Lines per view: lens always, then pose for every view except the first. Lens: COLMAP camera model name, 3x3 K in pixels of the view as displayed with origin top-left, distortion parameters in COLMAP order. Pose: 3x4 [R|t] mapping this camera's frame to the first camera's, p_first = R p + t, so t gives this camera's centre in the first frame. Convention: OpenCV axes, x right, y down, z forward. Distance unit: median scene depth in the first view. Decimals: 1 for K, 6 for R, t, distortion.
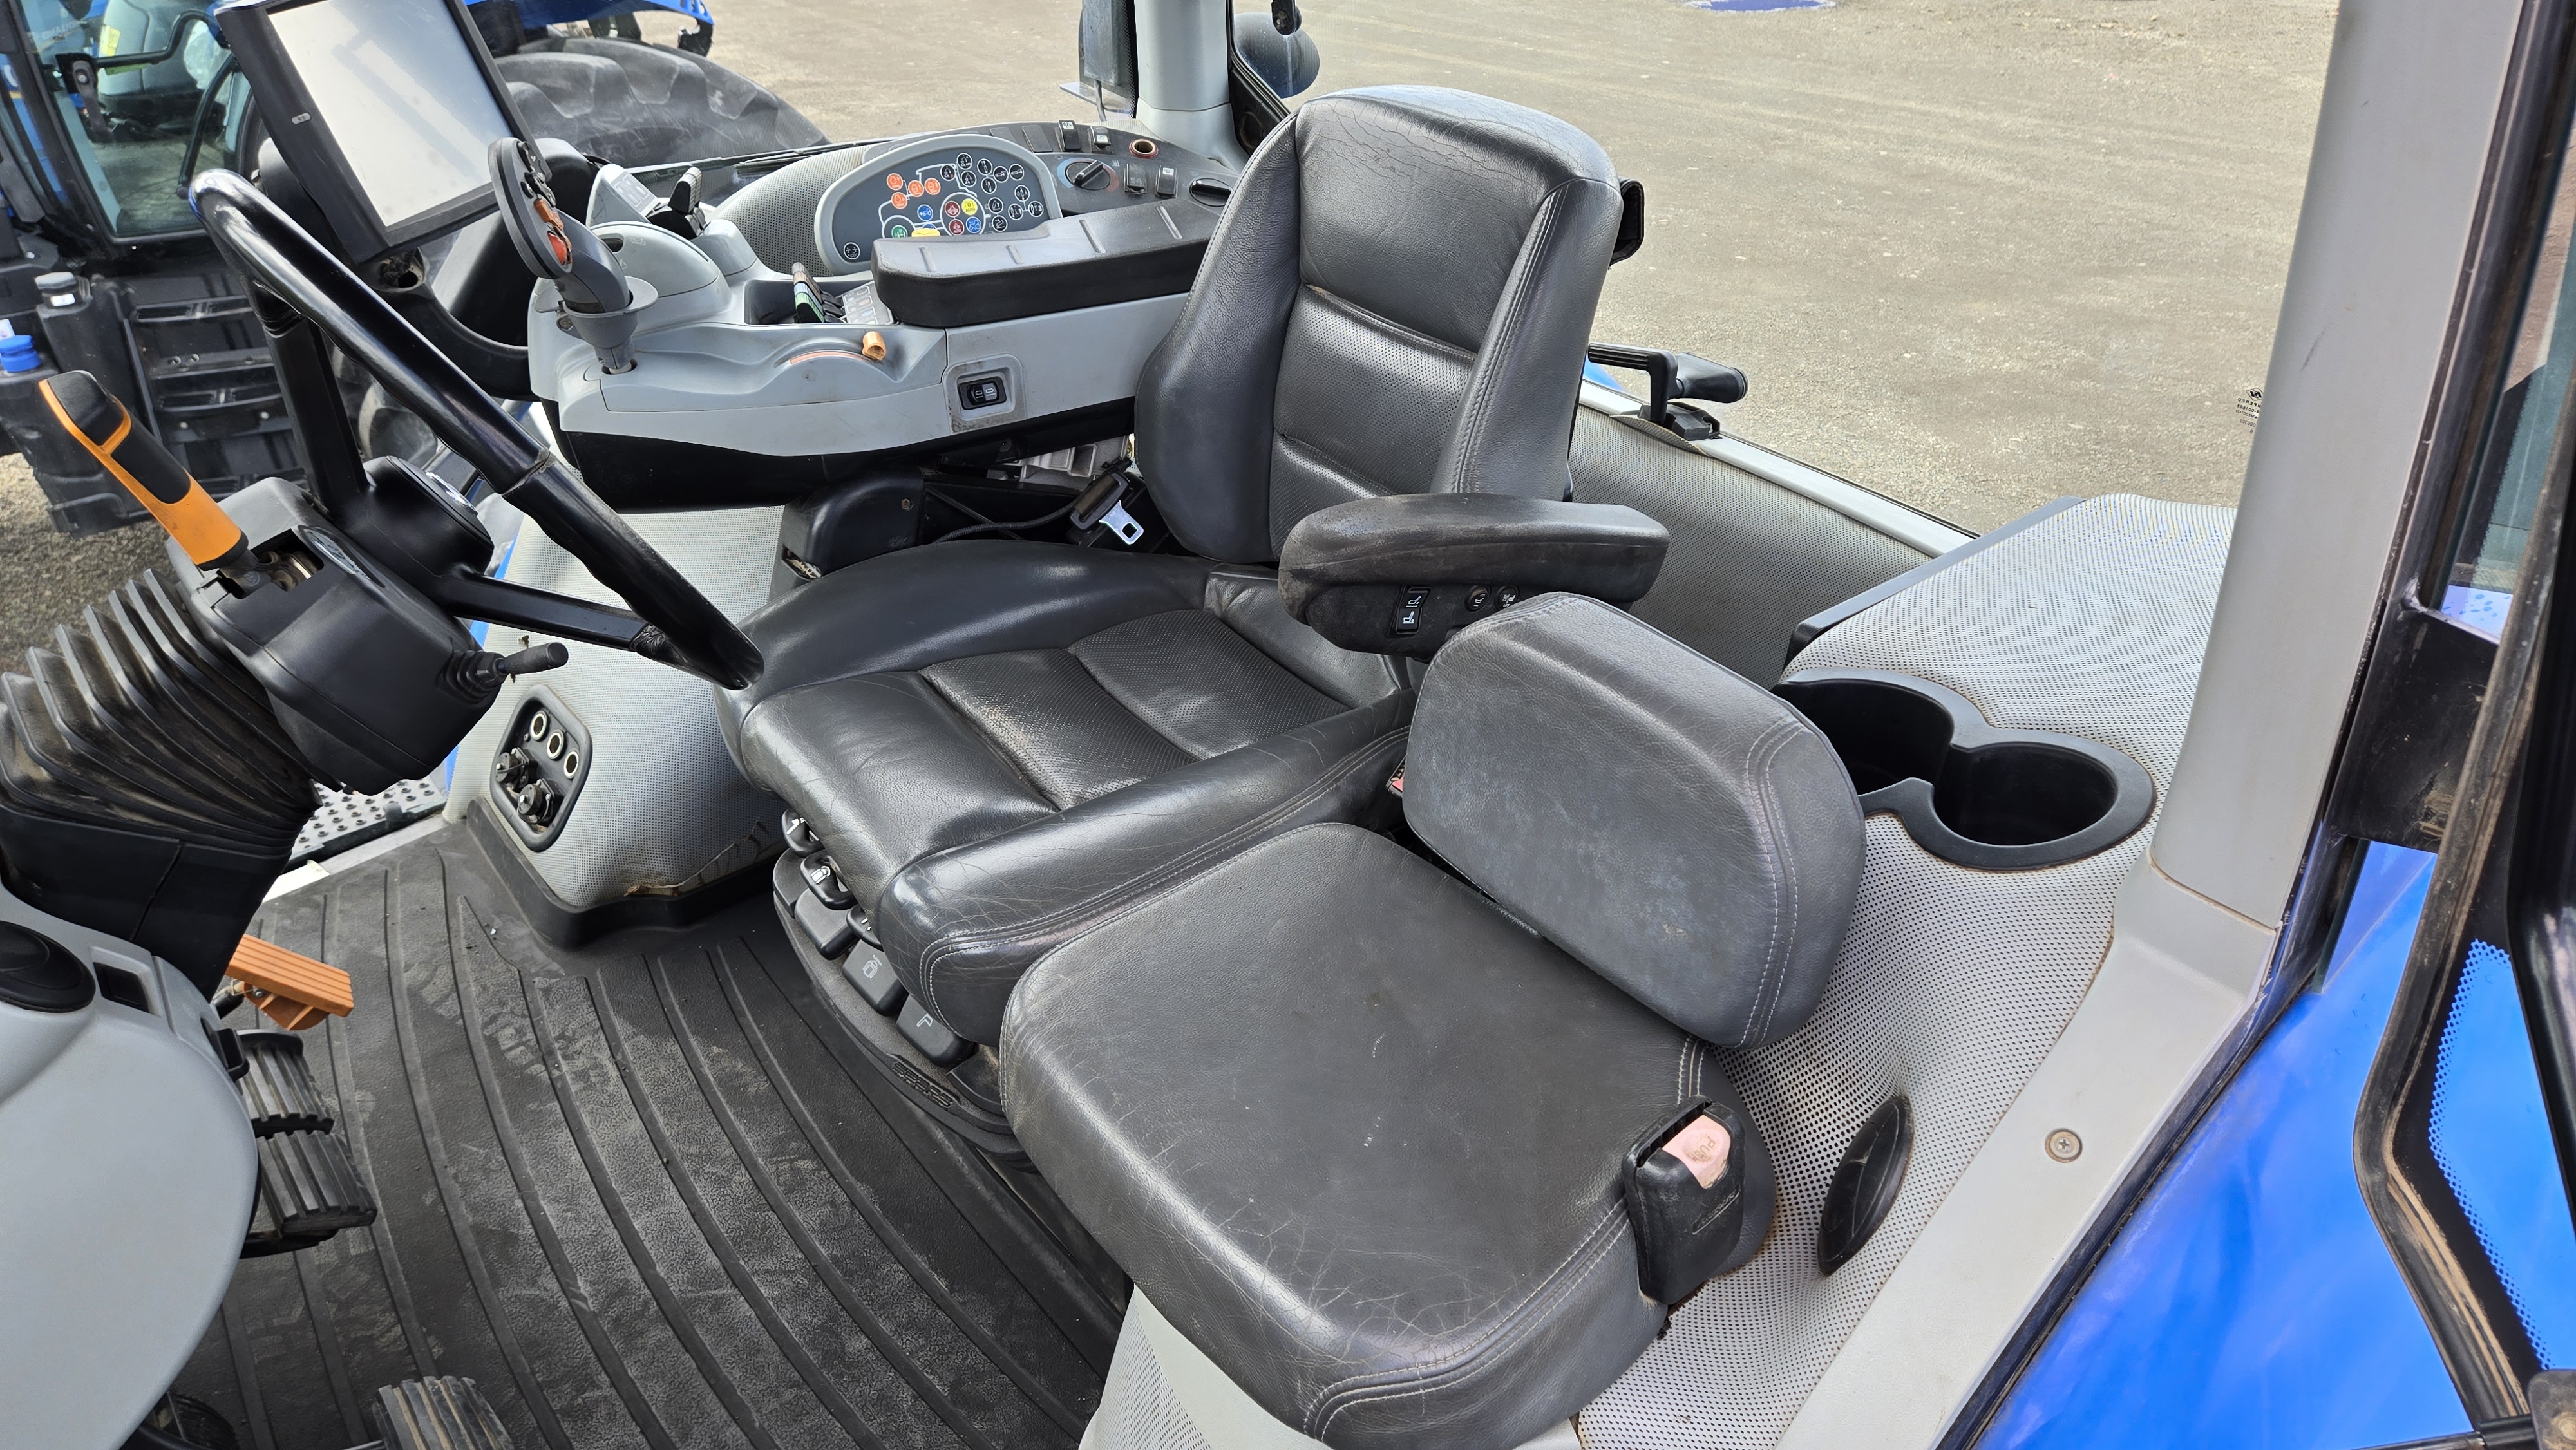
lens RADIAL K [[1738.4, 0, 1274.3], [0, 1738.4, 739.9], [0, 0, 1]] dist [0.079153, -0.066869]
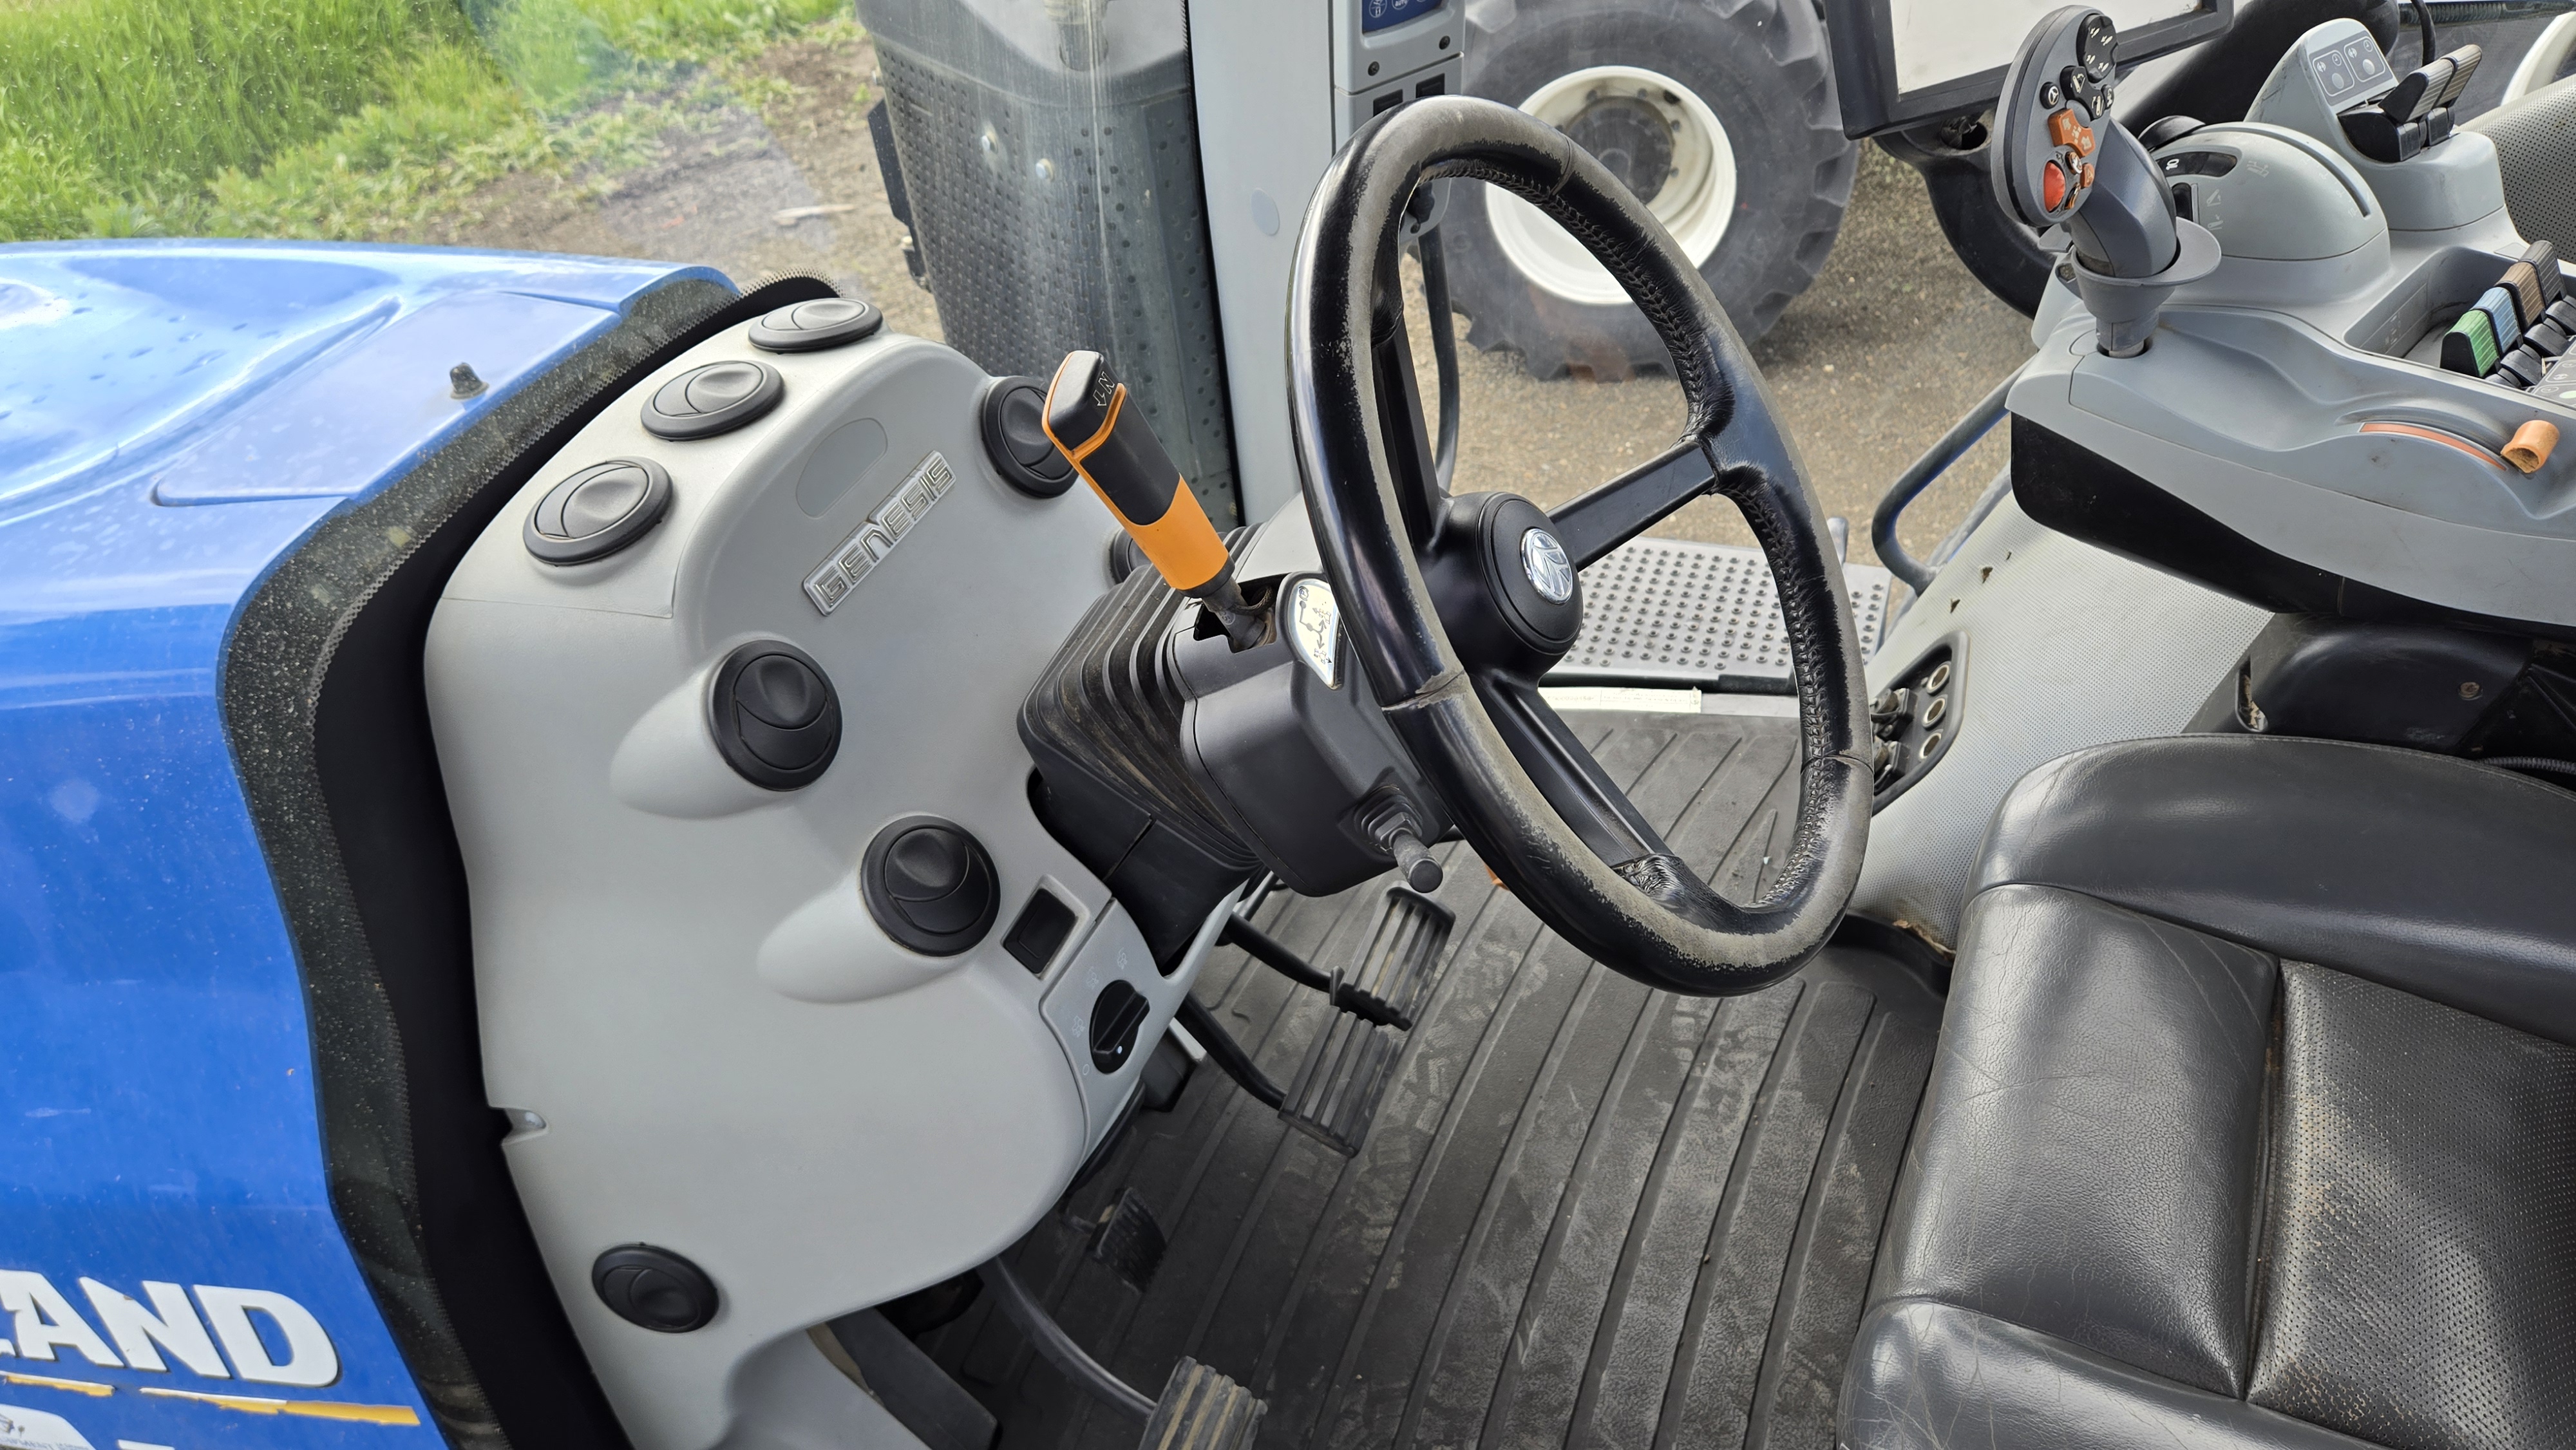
lens RADIAL K [[1738.4, 0, 1278.5], [0, 1738.4, 721.2], [0, 0, 1]] dist [0.079153, -0.066869]
pose [[0.501499, 0.482694, -0.717987, 0.025807], [-0.338246, 0.873228, 0.350802, -0.194870], [0.796296, 0.066930, 0.601193, 0.301969]]
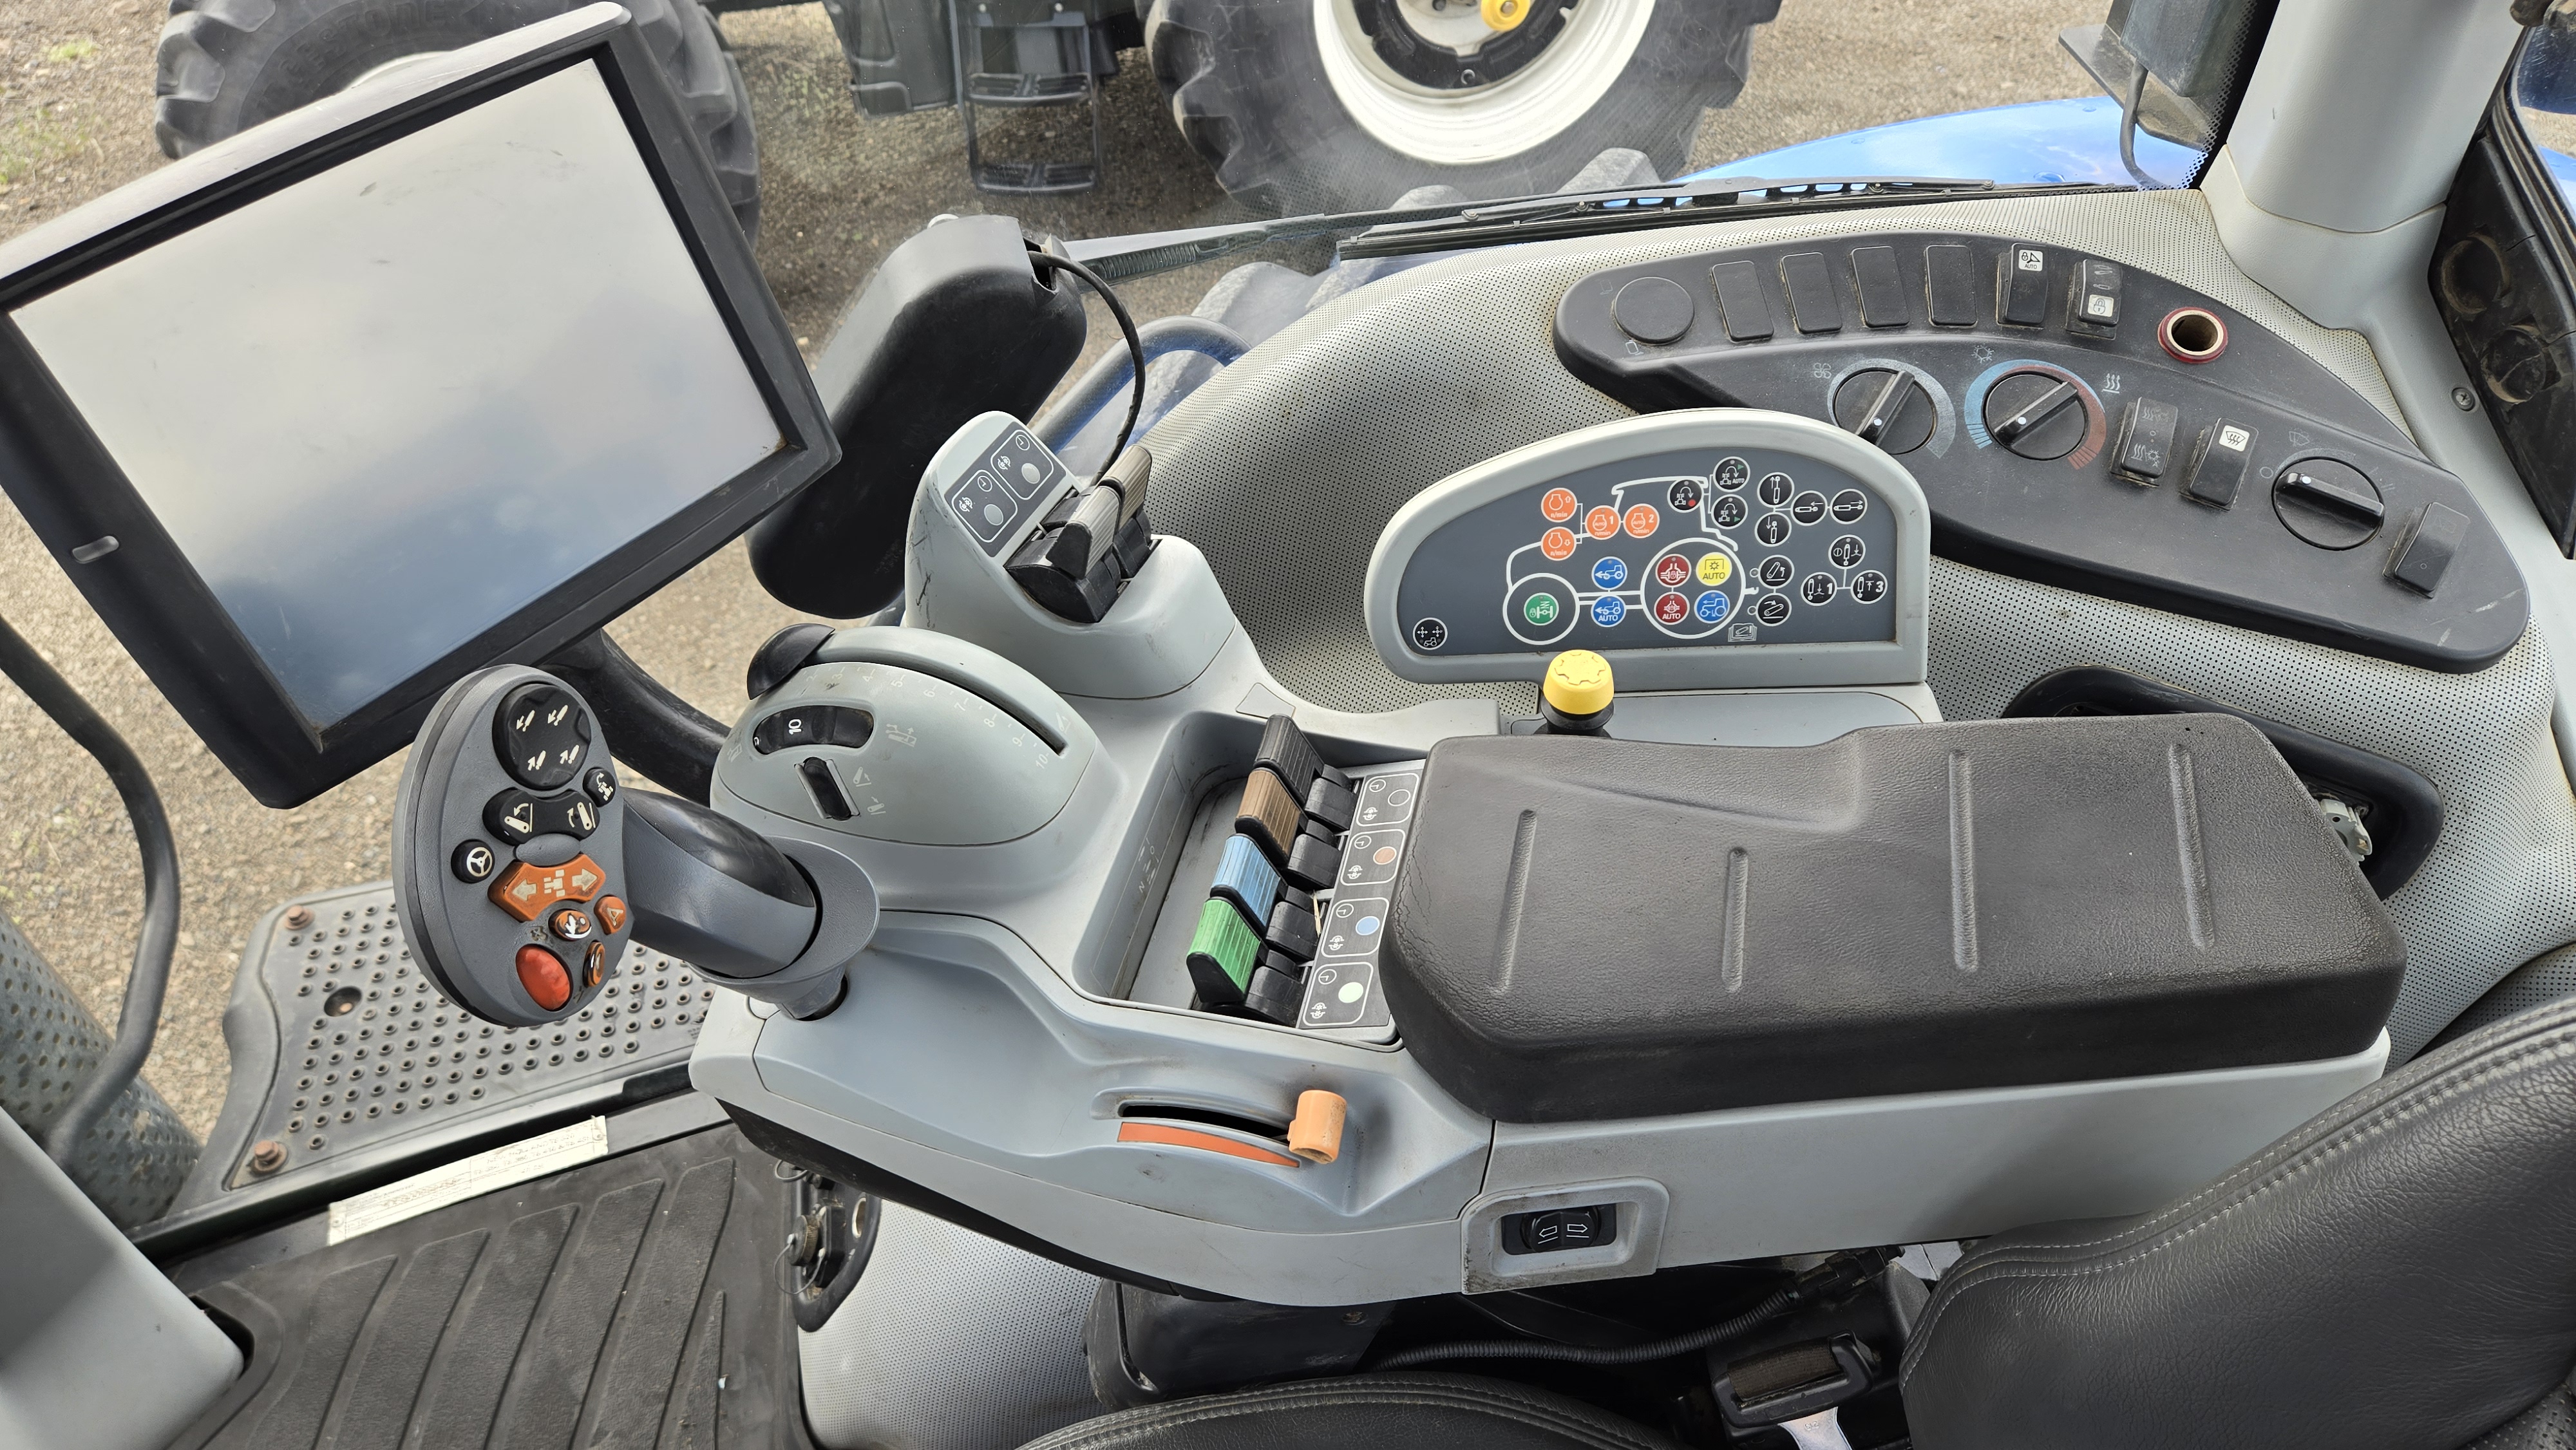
lens RADIAL K [[1738.4, 0, 1288.8], [0, 1738.4, 709.2], [0, 0, 1]] dist [0.079153, -0.066869]
pose [[0.881923, 0.304429, -0.359910, -0.105643], [-0.207404, 0.936221, 0.283678, -0.400440], [0.423315, -0.175535, 0.888815, 0.593700]]
